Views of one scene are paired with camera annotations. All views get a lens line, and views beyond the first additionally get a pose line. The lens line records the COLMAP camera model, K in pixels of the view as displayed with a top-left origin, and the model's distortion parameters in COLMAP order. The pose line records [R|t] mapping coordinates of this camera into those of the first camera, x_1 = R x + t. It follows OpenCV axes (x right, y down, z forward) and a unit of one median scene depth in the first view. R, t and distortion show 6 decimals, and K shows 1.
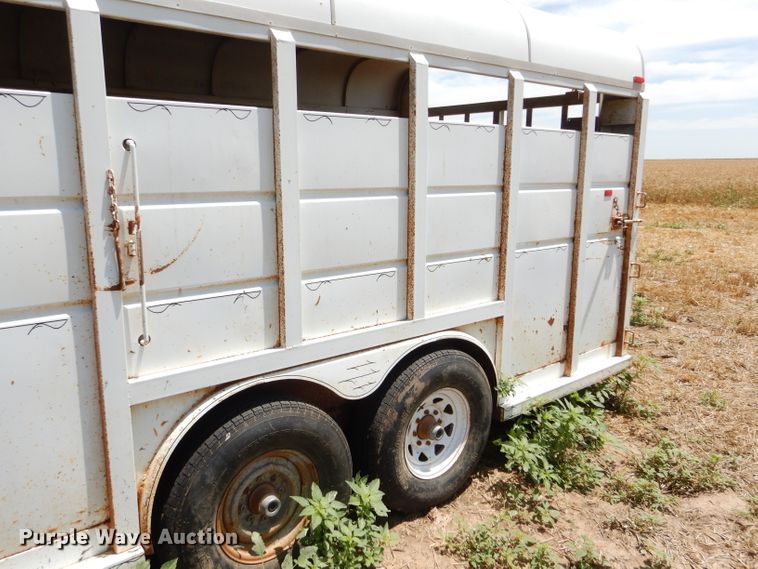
lens RADIAL K [[523.4, 0, 378.2], [0, 523.4, 255.4], [0, 0, 1]] dist [0.026240, -0.000819]
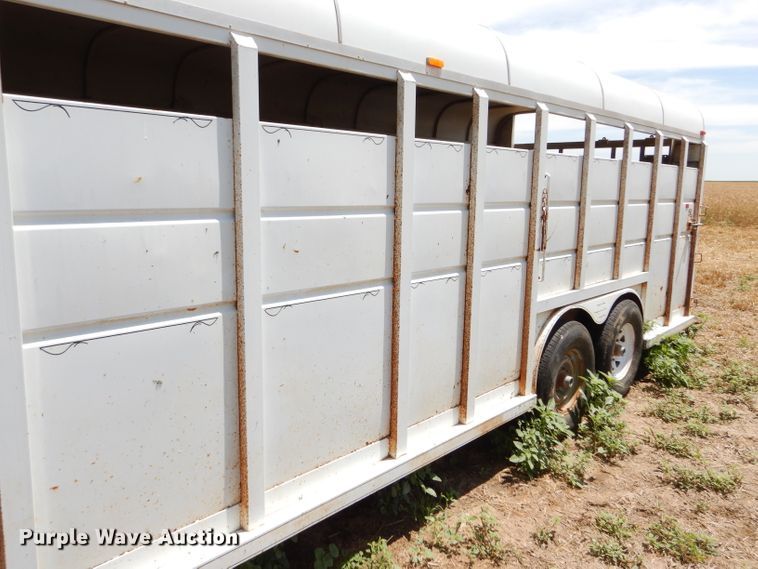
lens RADIAL K [[608.2, 0, 377.2], [0, 608.2, 276.6], [0, 0, 1]] dist [0.024315, 0.002453]
pose [[0.979704, -0.012271, 0.200074, -0.762783], [0.014855, 0.999824, -0.011421, 0.089361], [-0.199899, 0.014161, 0.979714, -0.531418]]
